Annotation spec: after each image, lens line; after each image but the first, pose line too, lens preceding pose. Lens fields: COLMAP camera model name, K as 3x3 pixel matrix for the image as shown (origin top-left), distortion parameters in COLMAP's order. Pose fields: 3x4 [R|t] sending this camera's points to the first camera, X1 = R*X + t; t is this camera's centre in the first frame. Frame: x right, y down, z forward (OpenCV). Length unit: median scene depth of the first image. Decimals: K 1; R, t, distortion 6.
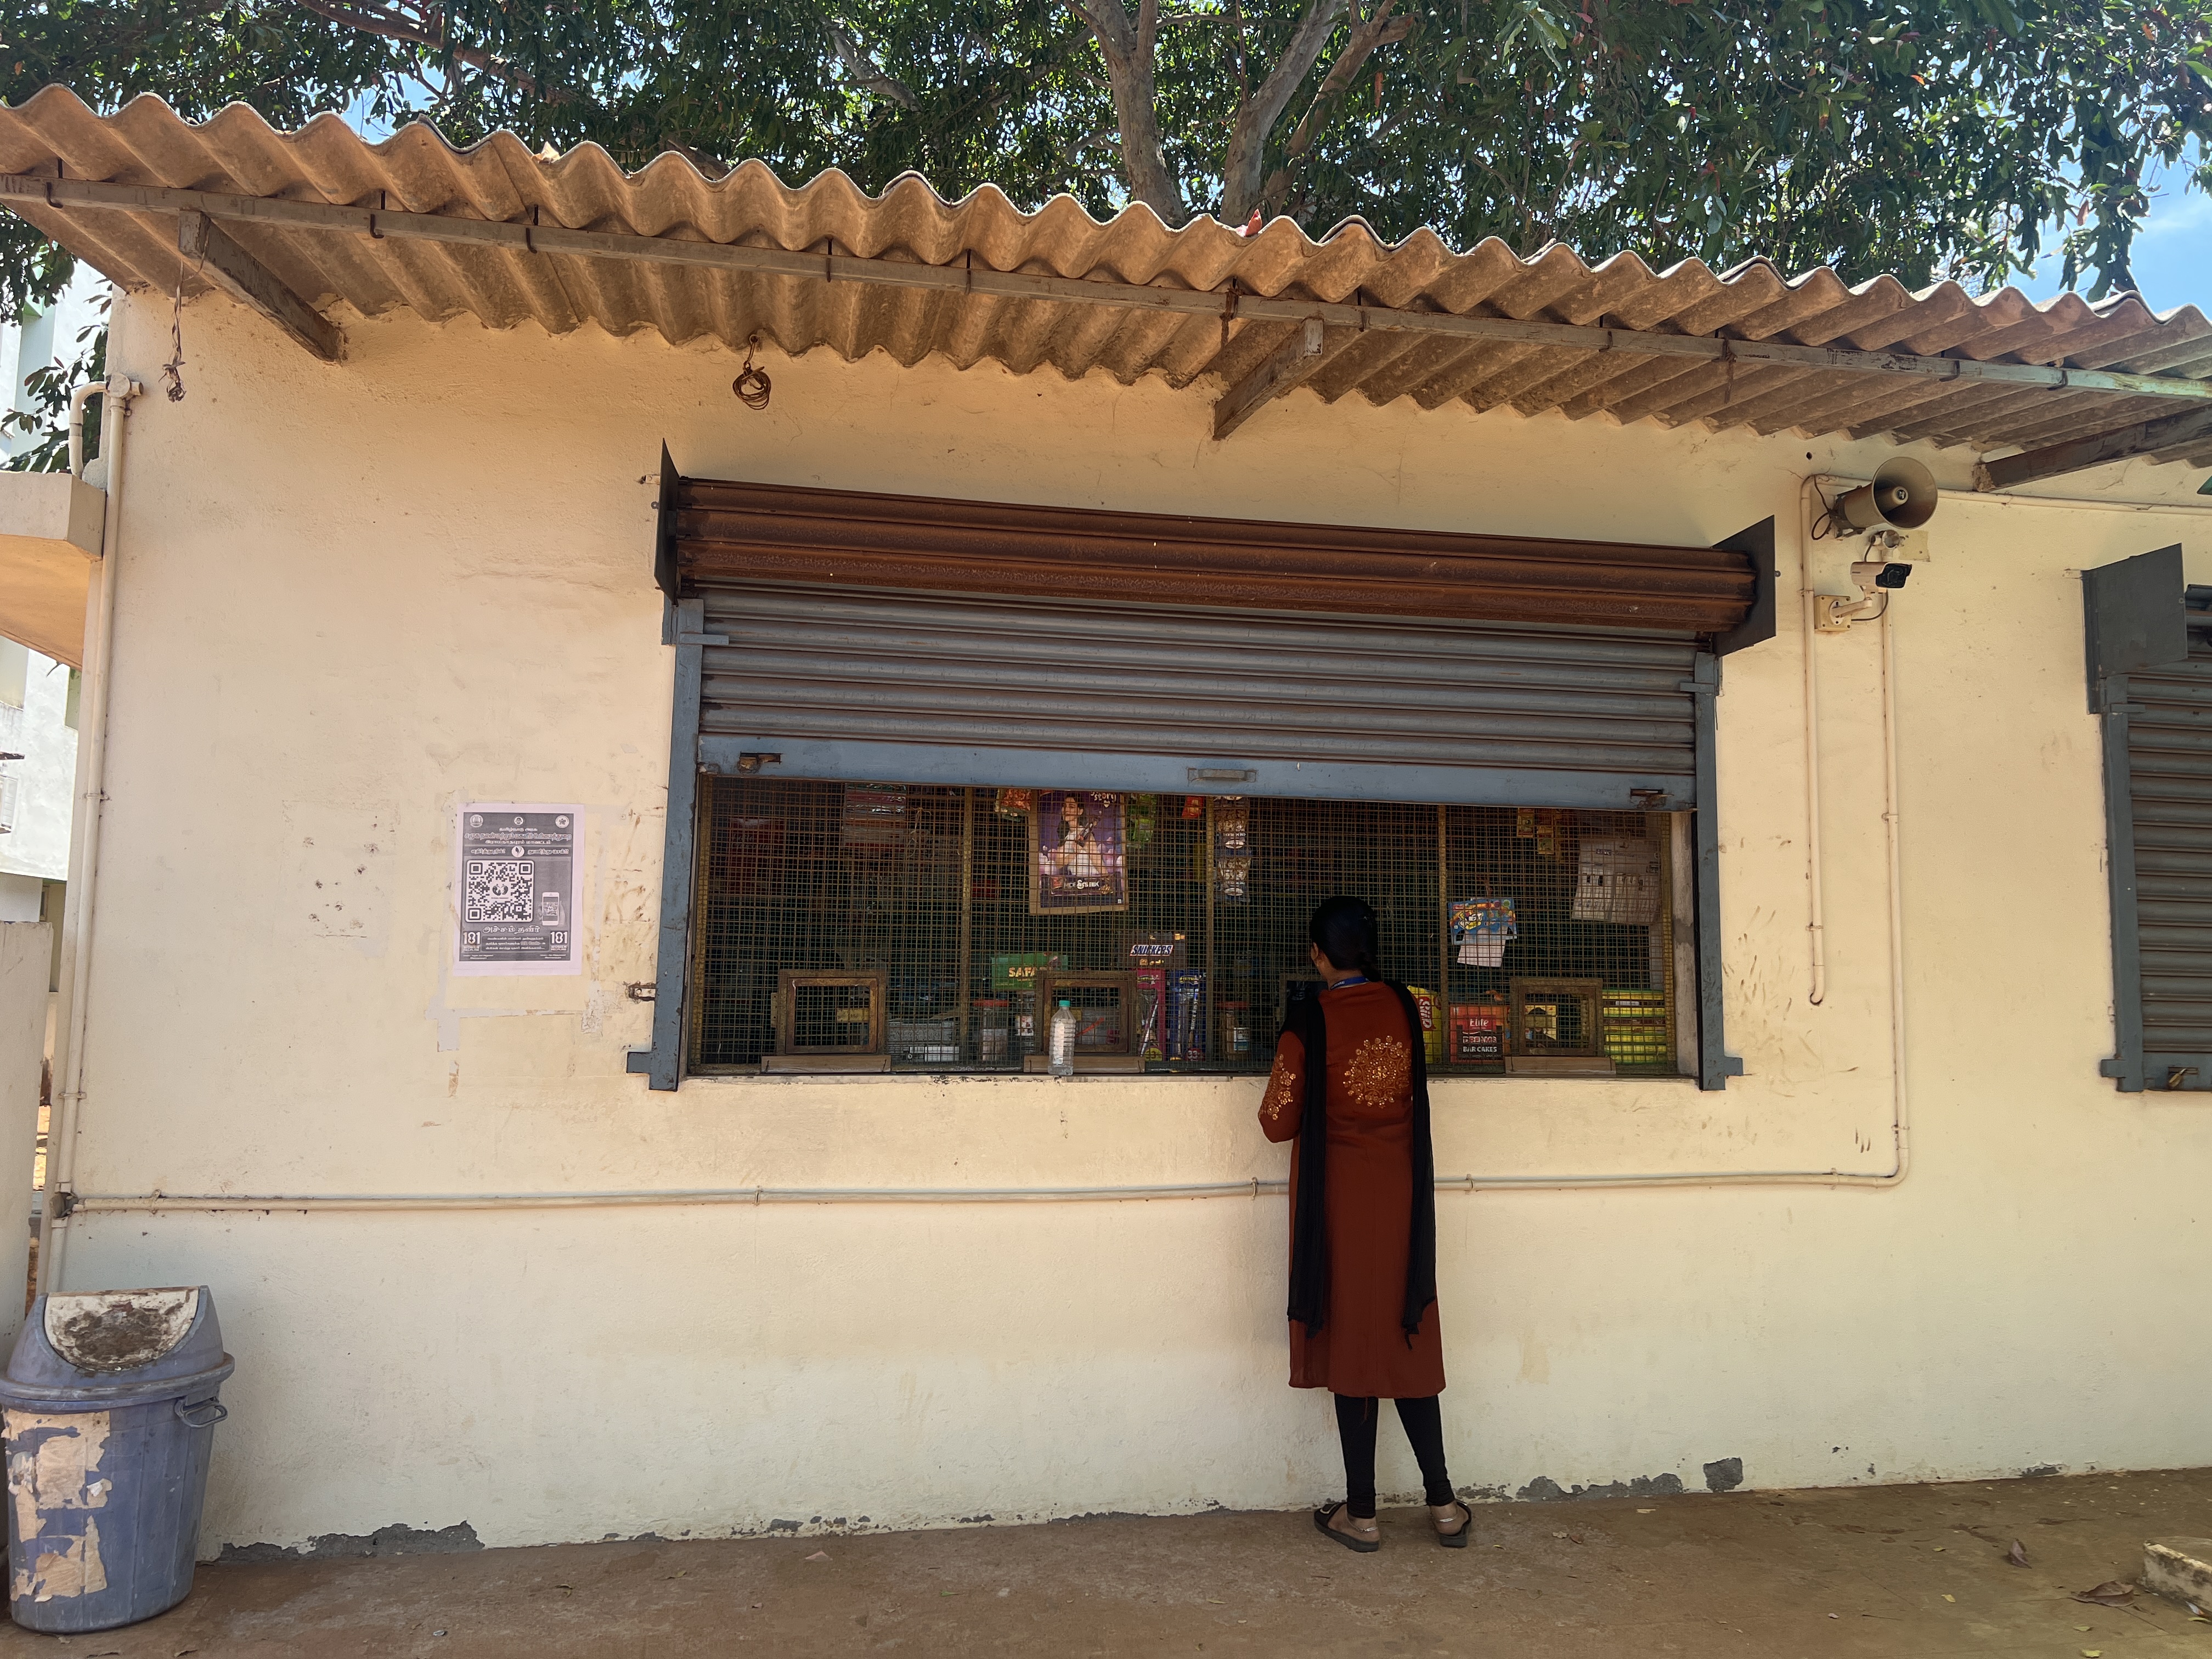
lens RADIAL K [[1682.2, 0, 1131.2], [0, 1682.2, 794.0], [0, 0, 1]] dist [0.195329, -0.409448]
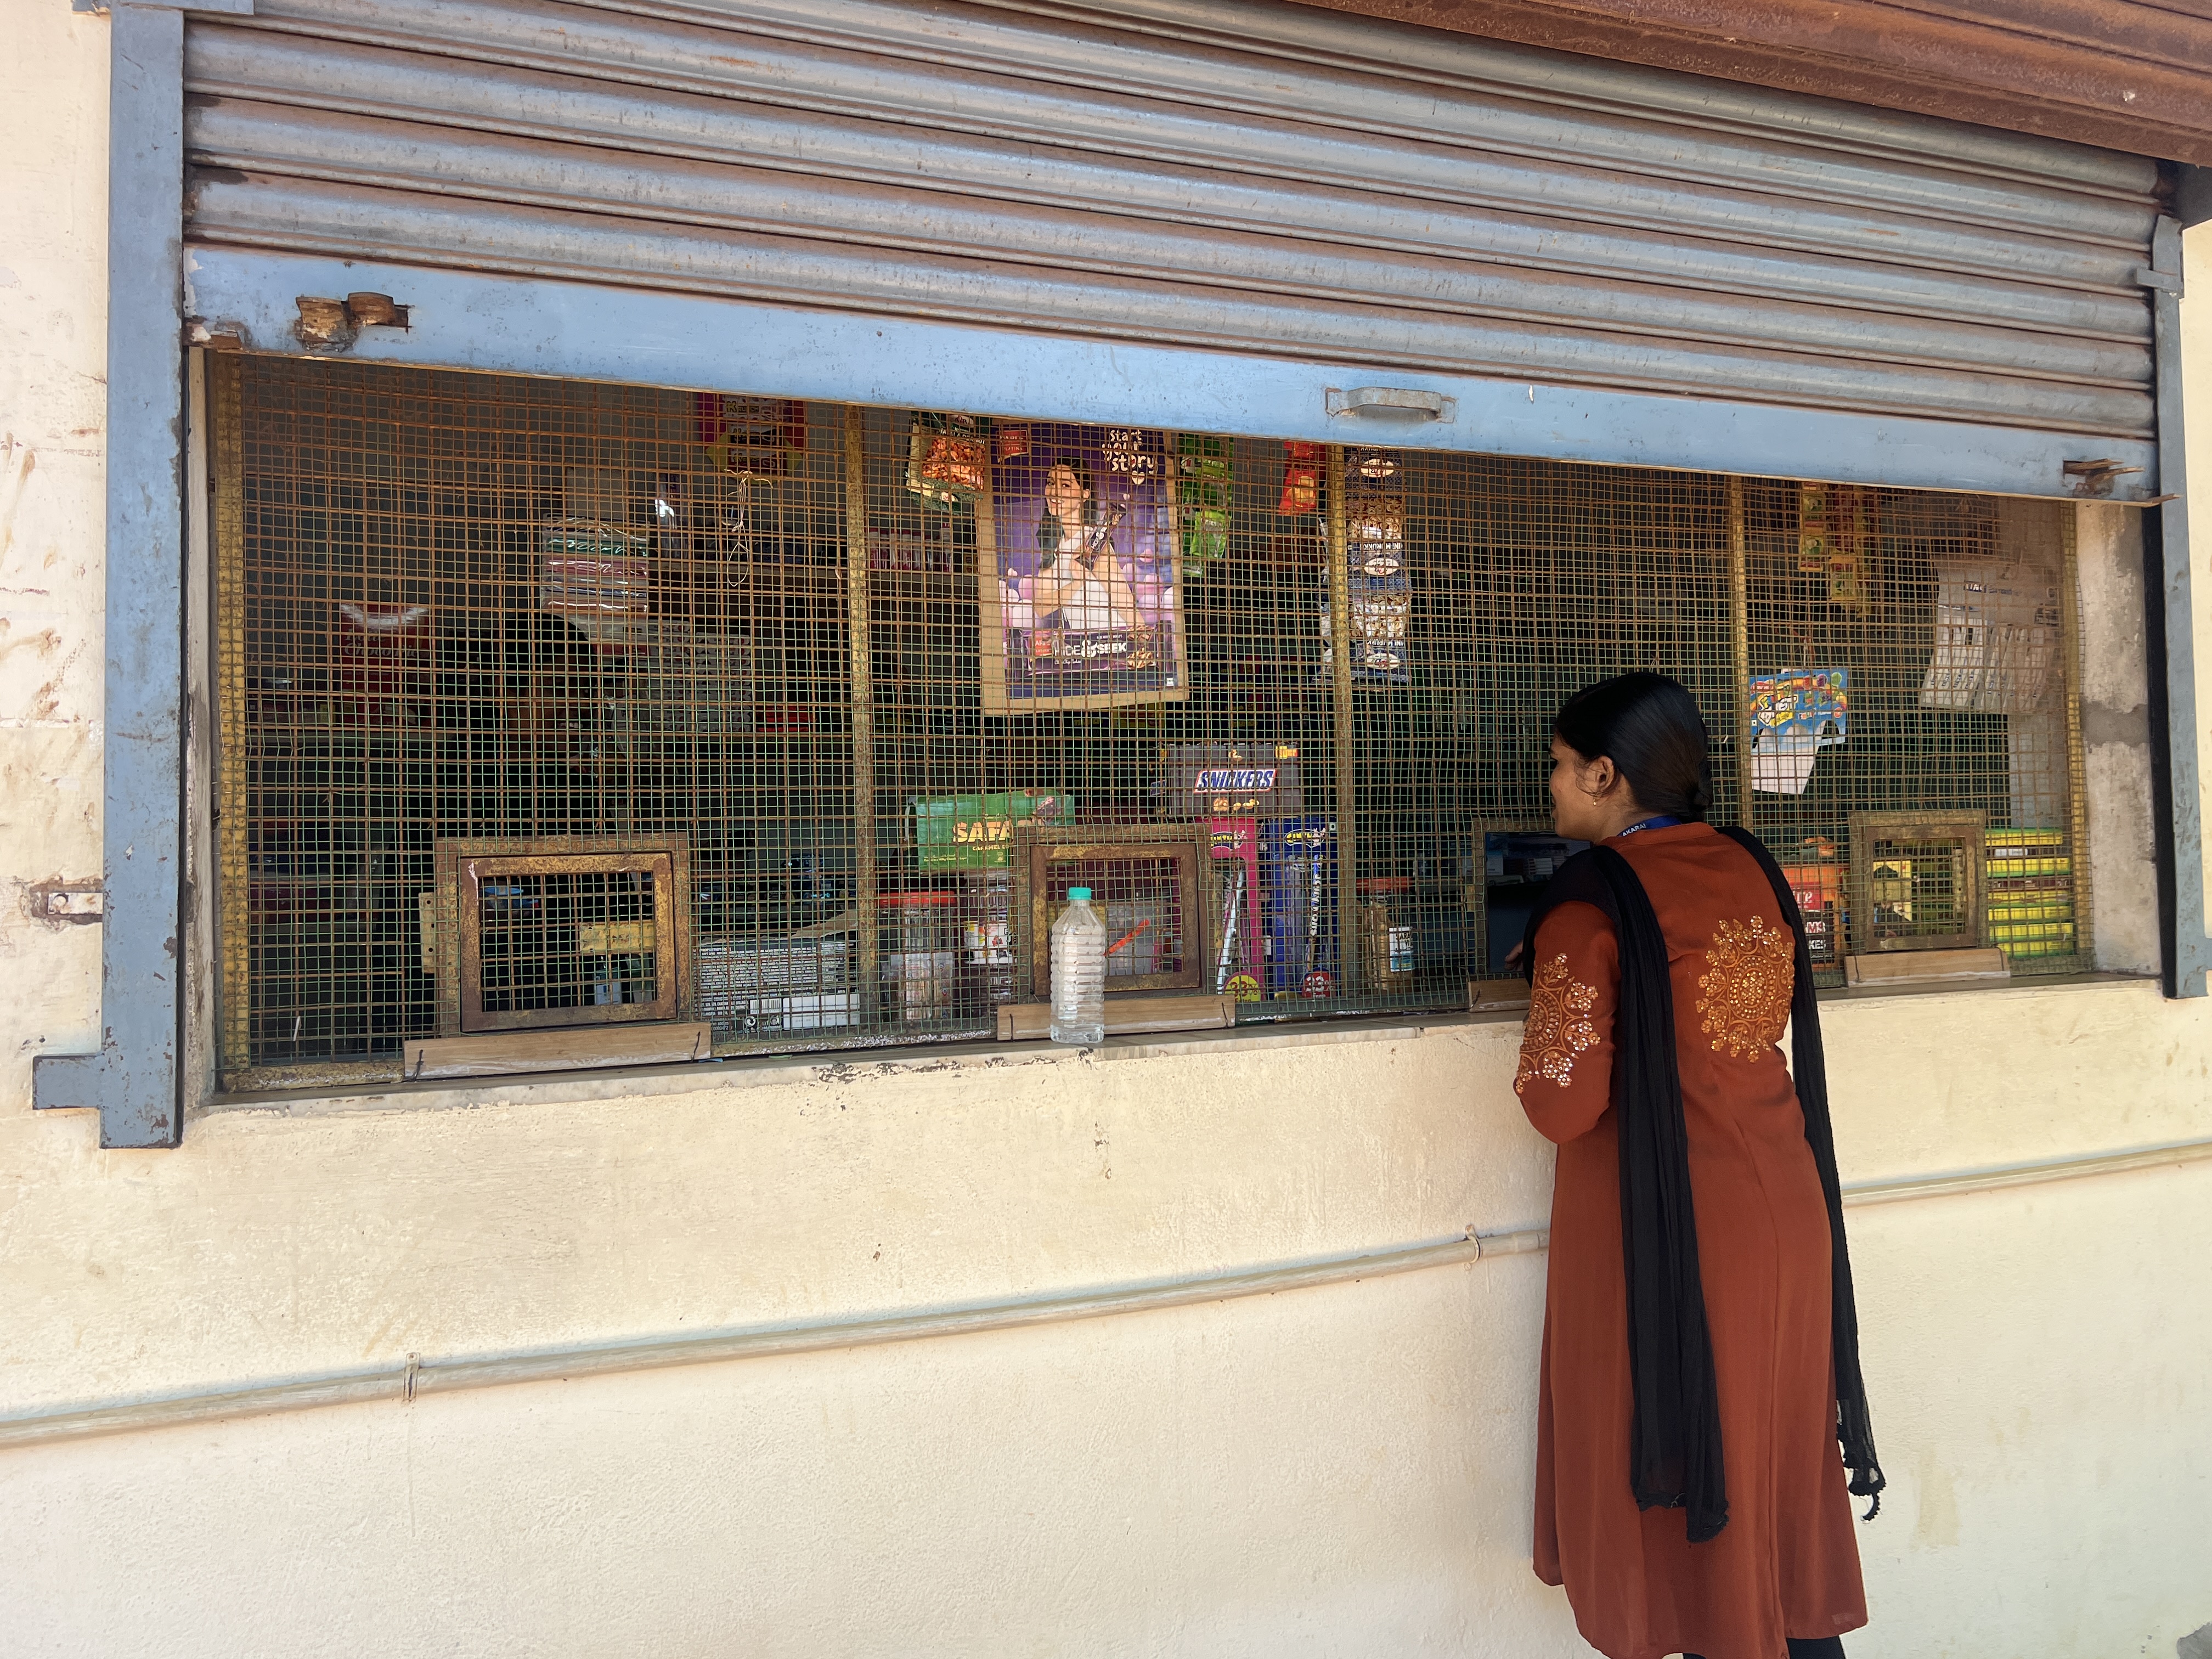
lens RADIAL K [[1656.9, 0, 1108.7], [0, 1656.9, 822.0], [0, 0, 1]] dist [0.080731, -0.076974]
pose [[0.983436, -0.031329, 0.178526, -0.112472], [0.016313, 0.996250, 0.084966, 0.064080], [-0.180518, -0.080646, 0.980260, 0.539851]]
